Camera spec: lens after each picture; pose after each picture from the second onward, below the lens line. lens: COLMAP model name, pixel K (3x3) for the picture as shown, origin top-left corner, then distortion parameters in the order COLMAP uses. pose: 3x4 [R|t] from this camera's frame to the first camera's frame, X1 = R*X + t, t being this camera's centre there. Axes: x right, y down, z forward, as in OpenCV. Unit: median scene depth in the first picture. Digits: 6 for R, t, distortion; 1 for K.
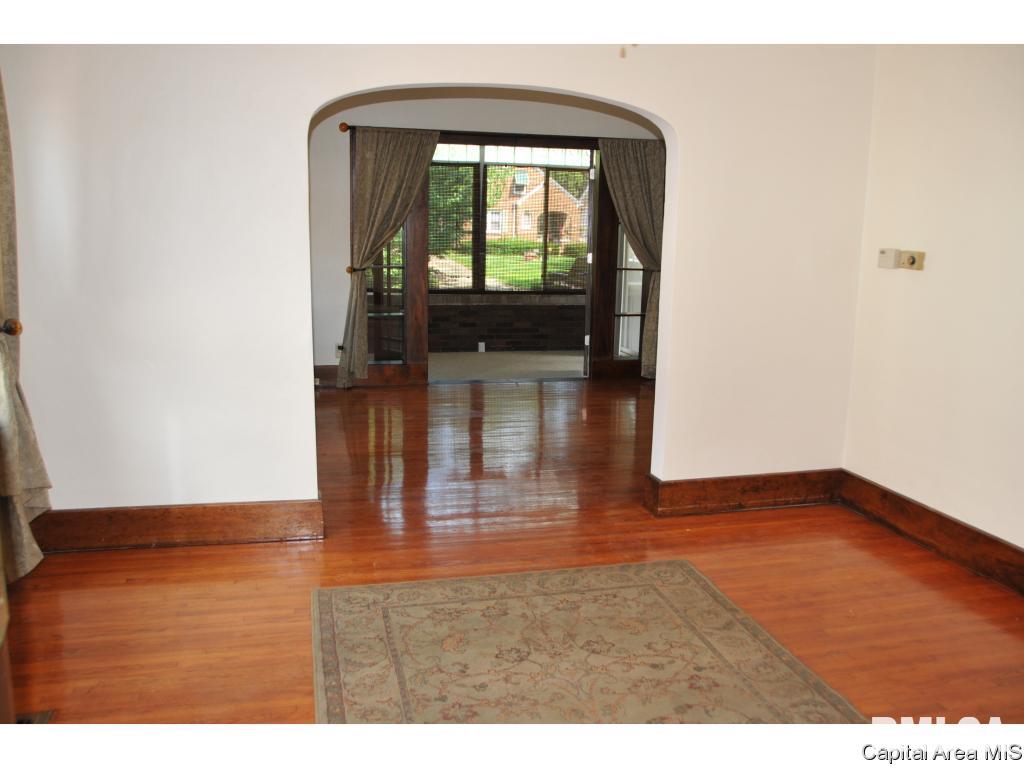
lens RADIAL K [[886.3, 0, 513.7], [0, 886.3, 387.9], [0, 0, 1]] dist [-0.050985, -0.003298]
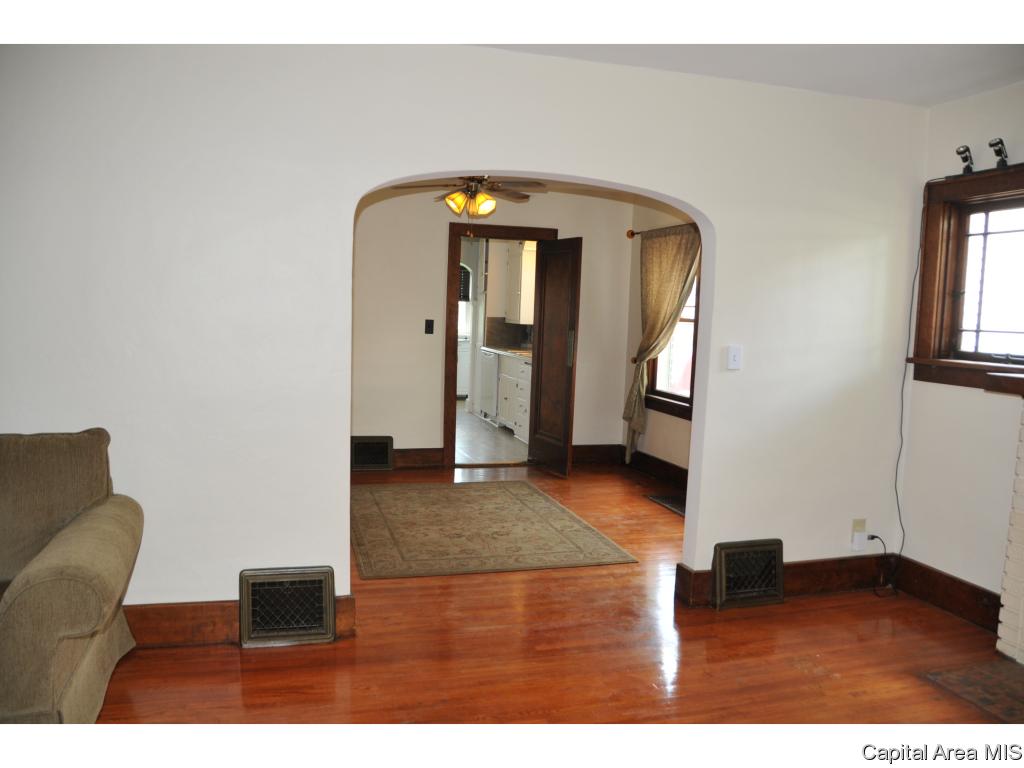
lens RADIAL K [[811.0, 0, 507.3], [0, 811.0, 394.6], [0, 0, 1]] dist [-0.142098, 0.094861]
pose [[-0.998210, -0.048915, -0.034416, 0.060459], [-0.056839, 0.954939, 0.291309, -0.496856], [0.018615, 0.292744, -0.956010, 2.602570]]
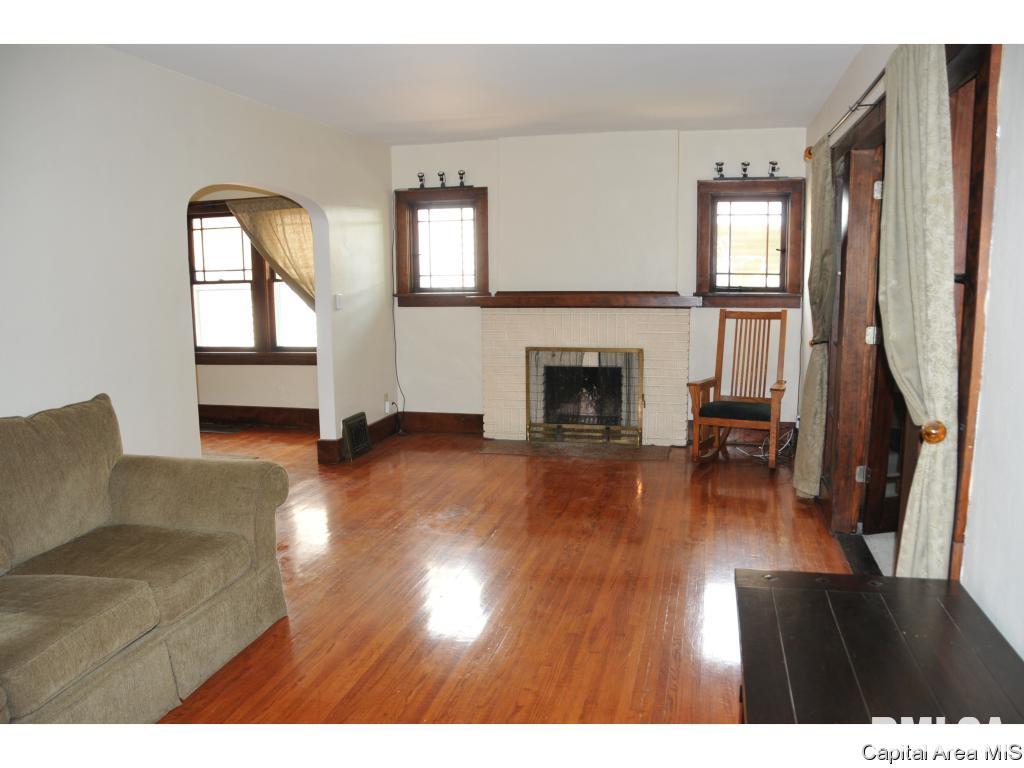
lens RADIAL K [[811.0, 0, 509.3], [0, 811.0, 381.7], [0, 0, 1]] dist [-0.142098, 0.094861]
pose [[-0.478859, 0.106074, -0.871460, 1.314774], [-0.165437, 0.963984, 0.208242, -0.501296], [0.862163, 0.243890, -0.444064, 2.701878]]
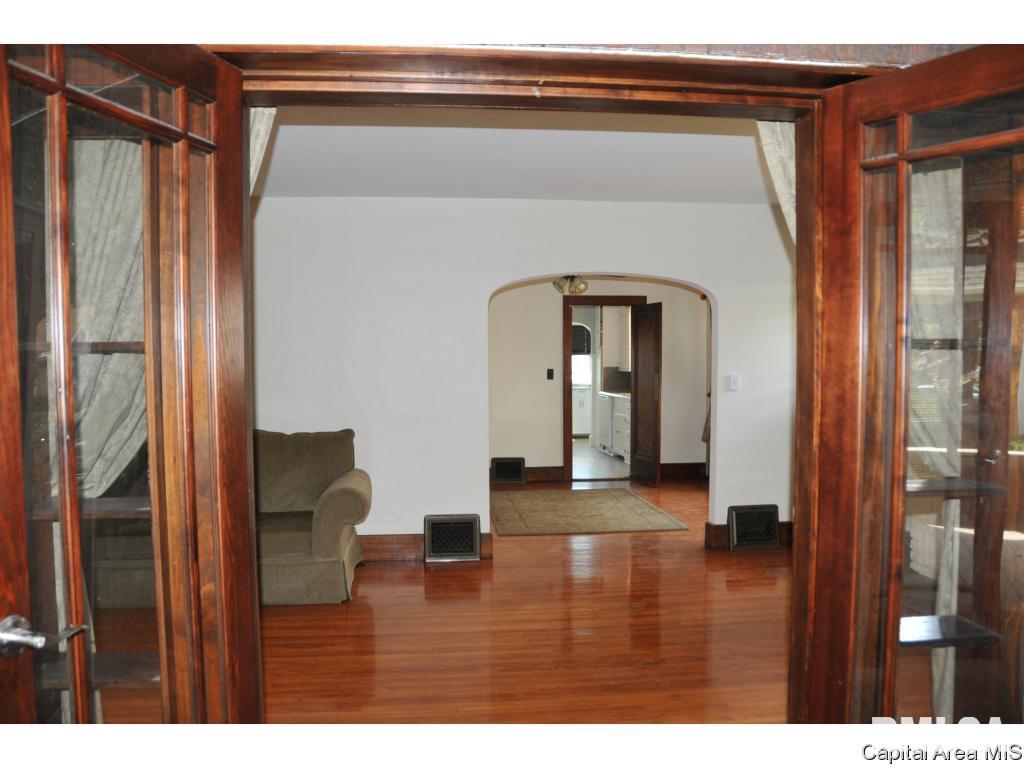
lens RADIAL K [[811.0, 0, 508.9], [0, 811.0, 388.3], [0, 0, 1]] dist [-0.142098, 0.094861]
pose [[-0.989104, -0.019796, 0.145883, -0.089323], [0.013077, 0.975187, 0.220995, -0.631158], [-0.146638, 0.220494, -0.964303, 3.366816]]
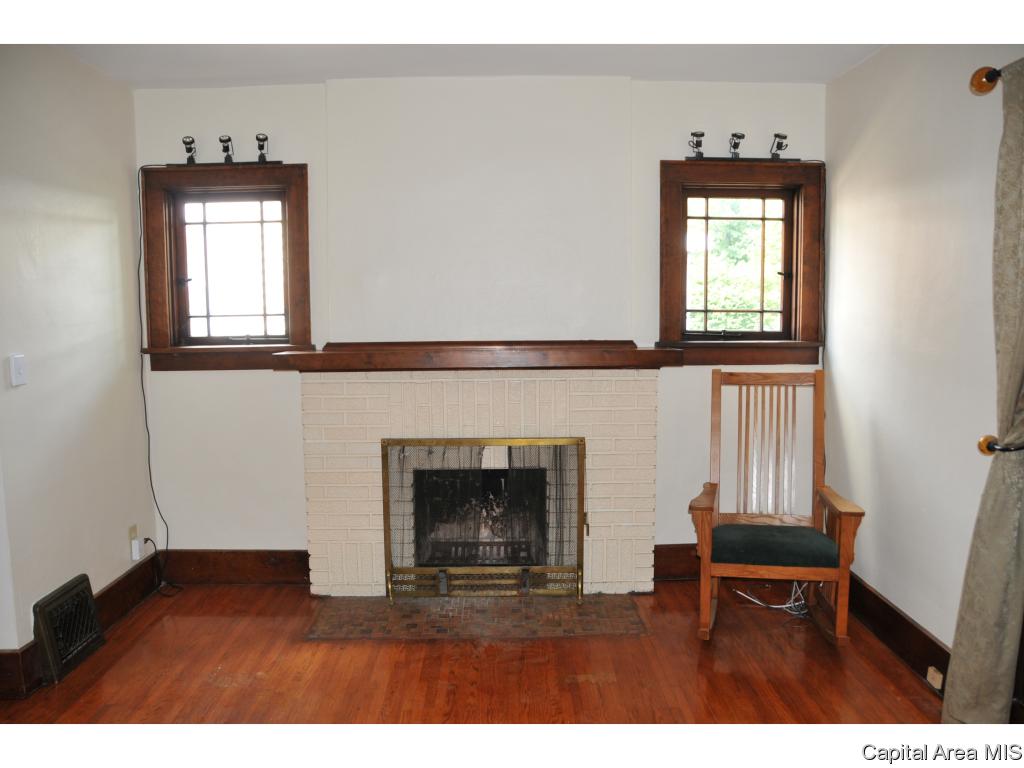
lens RADIAL K [[811.0, 0, 512.3], [0, 811.0, 390.2], [0, 0, 1]] dist [-0.142098, 0.094861]
pose [[-0.235571, 0.086472, -0.968002, 0.483019], [-0.181117, 0.974678, 0.131145, -0.413268], [0.954831, 0.206215, -0.213945, 2.156369]]
